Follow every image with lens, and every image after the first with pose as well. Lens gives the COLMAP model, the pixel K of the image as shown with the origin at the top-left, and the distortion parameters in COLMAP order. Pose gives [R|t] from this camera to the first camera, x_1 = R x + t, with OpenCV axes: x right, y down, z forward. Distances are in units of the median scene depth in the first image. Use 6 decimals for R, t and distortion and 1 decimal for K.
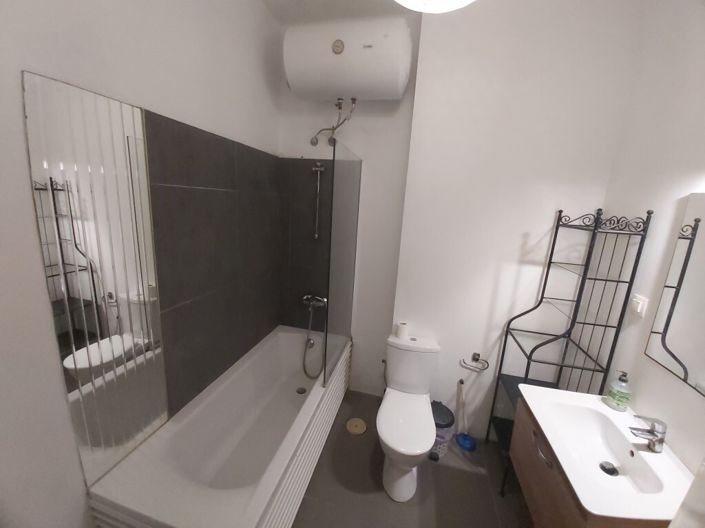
lens RADIAL K [[274.8, 0, 349.8], [0, 274.8, 260.5], [0, 0, 1]] dist [0.000253, -0.000590]
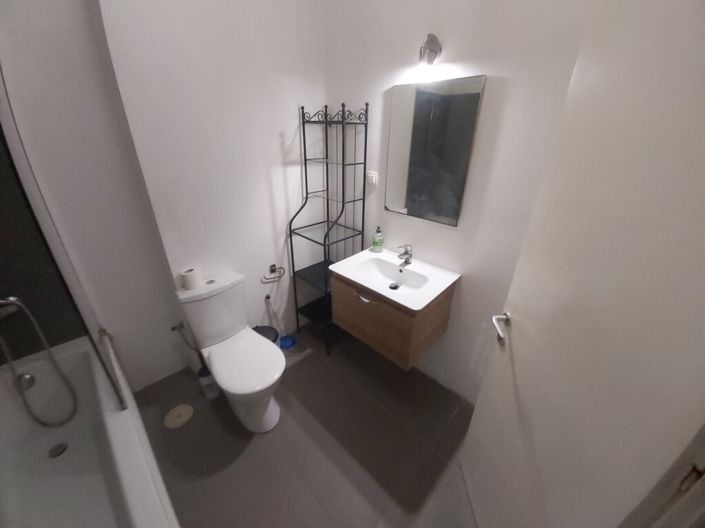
lens RADIAL K [[274.8, 0, 349.8], [0, 274.8, 260.5], [0, 0, 1]] dist [0.000253, -0.000590]
pose [[0.514303, -0.407272, 0.754733, -0.172832], [0.194796, 0.912517, 0.359675, 0.013280], [-0.835193, -0.037963, 0.548645, 0.222700]]
